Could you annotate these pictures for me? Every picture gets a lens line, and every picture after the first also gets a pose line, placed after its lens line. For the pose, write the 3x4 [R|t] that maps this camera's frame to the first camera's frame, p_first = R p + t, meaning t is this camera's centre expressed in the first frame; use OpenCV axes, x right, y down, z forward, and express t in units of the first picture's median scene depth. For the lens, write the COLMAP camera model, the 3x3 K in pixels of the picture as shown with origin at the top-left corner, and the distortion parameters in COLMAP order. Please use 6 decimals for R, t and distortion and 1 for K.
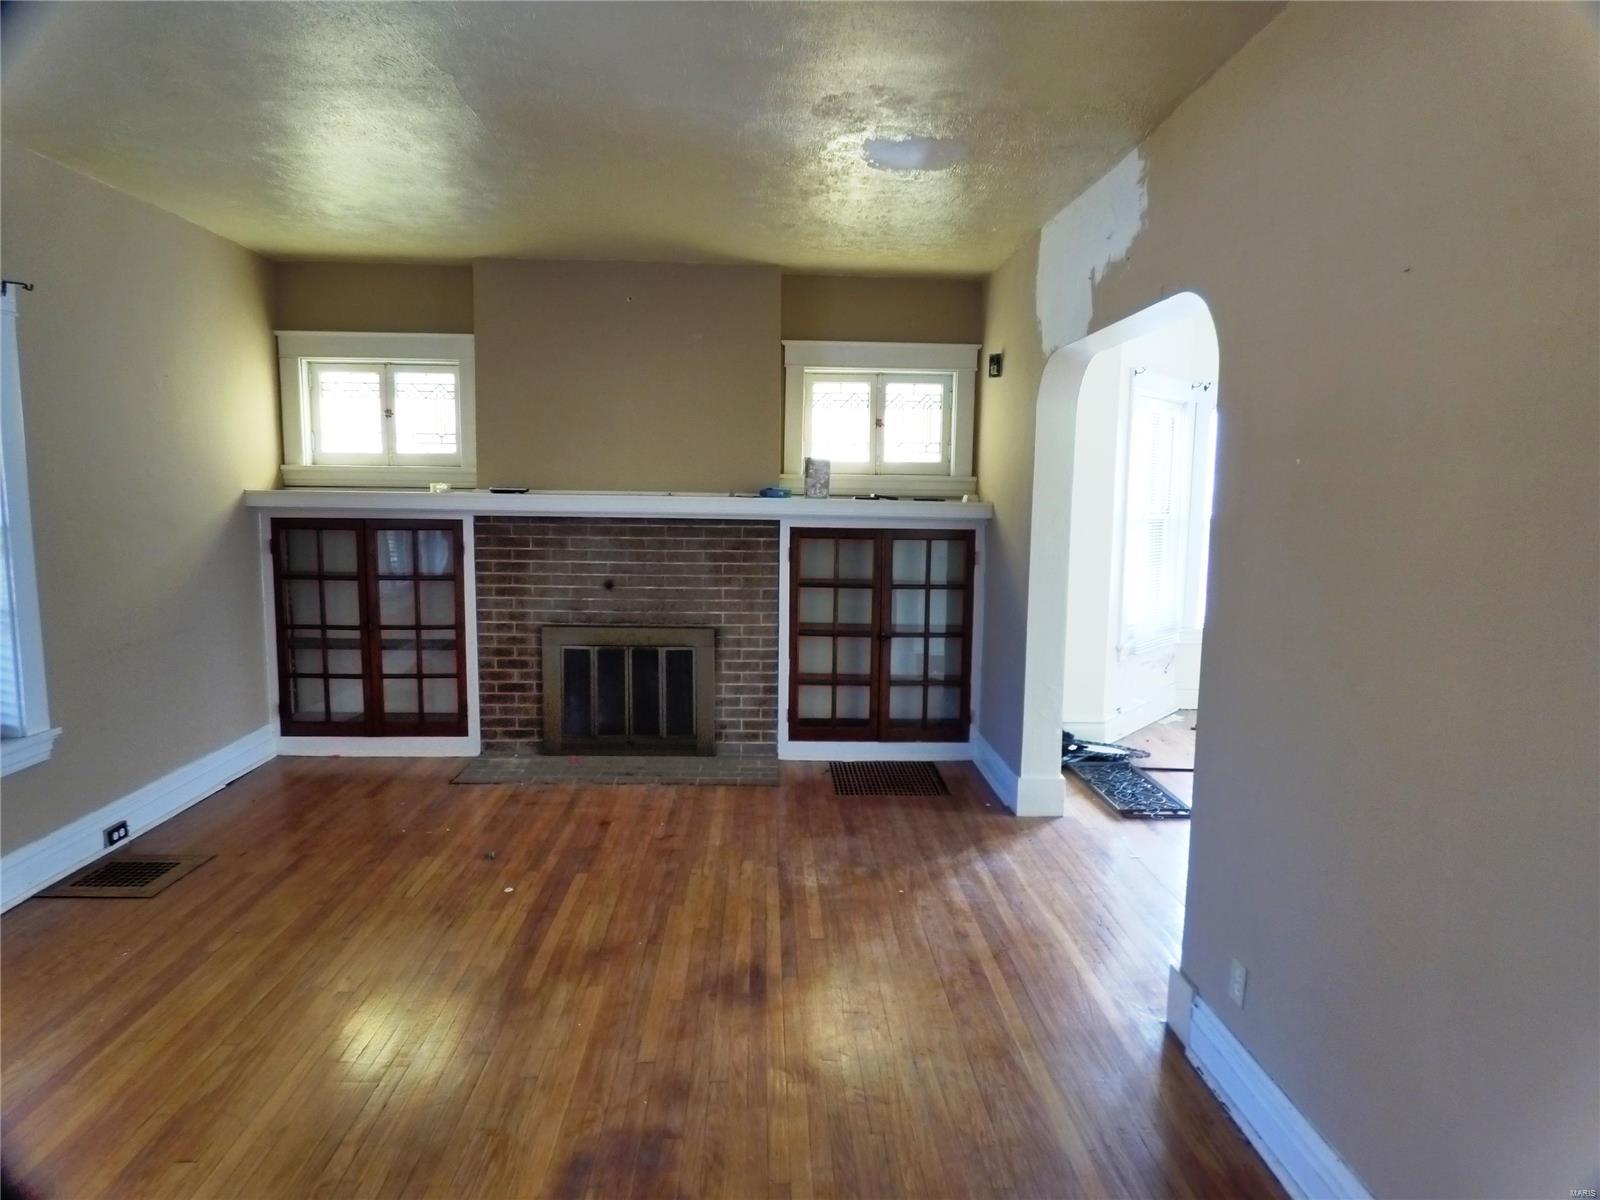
lens RADIAL K [[948.0, 0, 800.0], [0, 948.0, 600.0], [0, 0, 1]] dist [-0.007251, -0.003538]
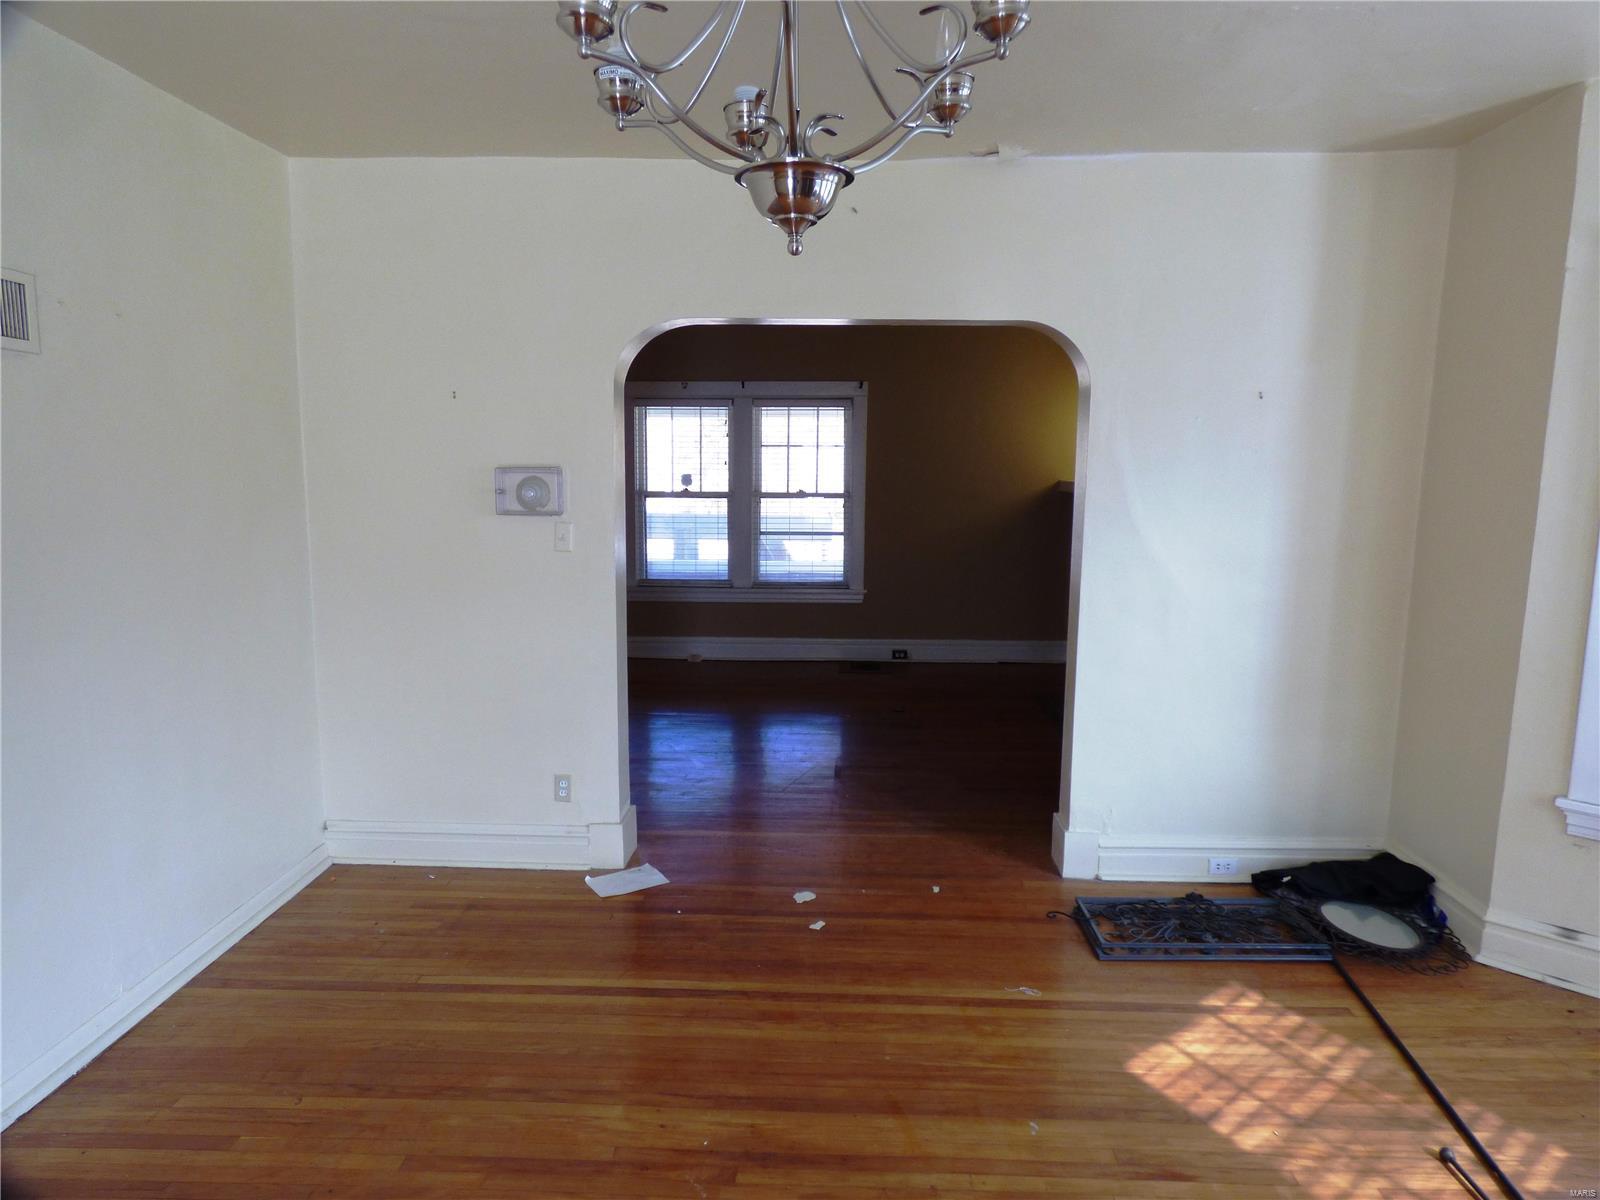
lens RADIAL K [[962.2, 0, 800.0], [0, 962.2, 600.0], [0, 0, 1]] dist [0.001053, -0.000839]
pose [[-0.077981, 0.118949, -0.989833, 0.911578], [-0.130122, 0.983149, 0.128397, -0.064270], [0.988427, 0.138812, -0.061190, 0.682767]]
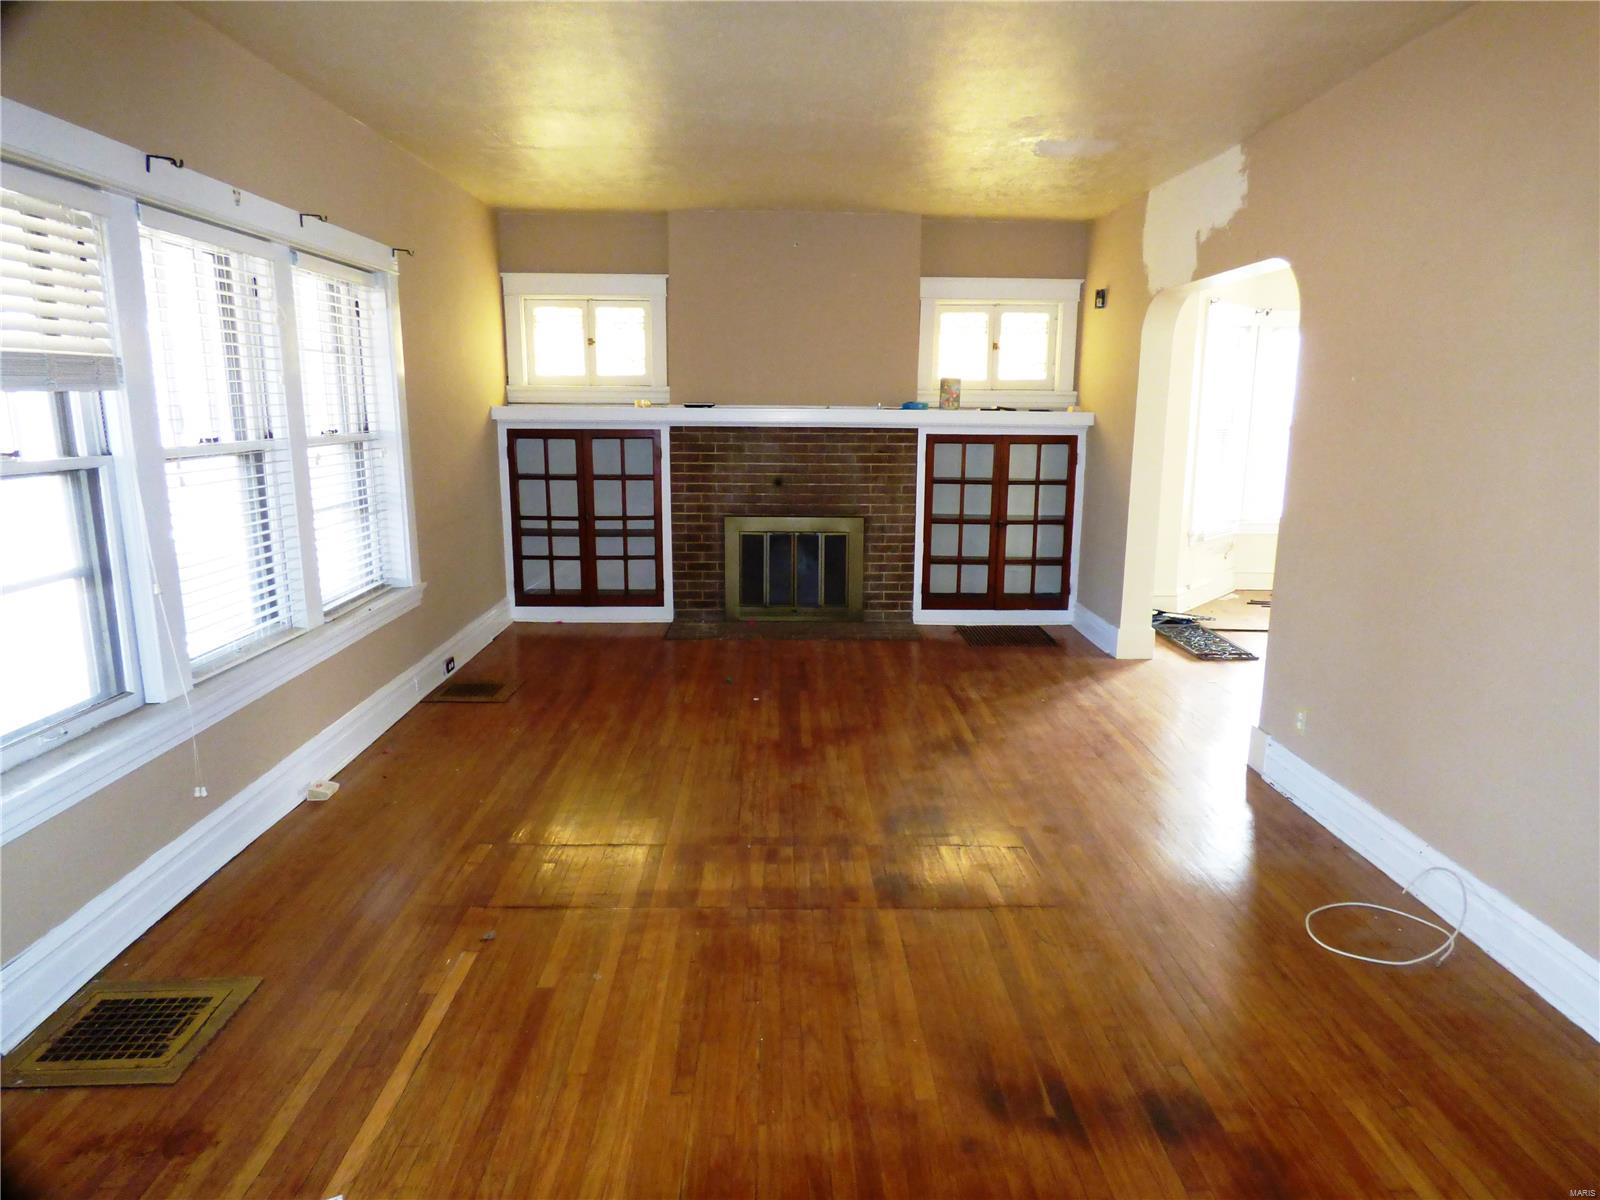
lens RADIAL K [[972.1, 0, 800.0], [0, 972.1, 600.0], [0, 0, 1]] dist [-0.008313, 0.000129]
pose [[0.999843, -0.004028, -0.017233, -0.152510], [0.005377, 0.996865, 0.078932, 0.036743], [0.016861, -0.079013, 0.996731, -0.270460]]
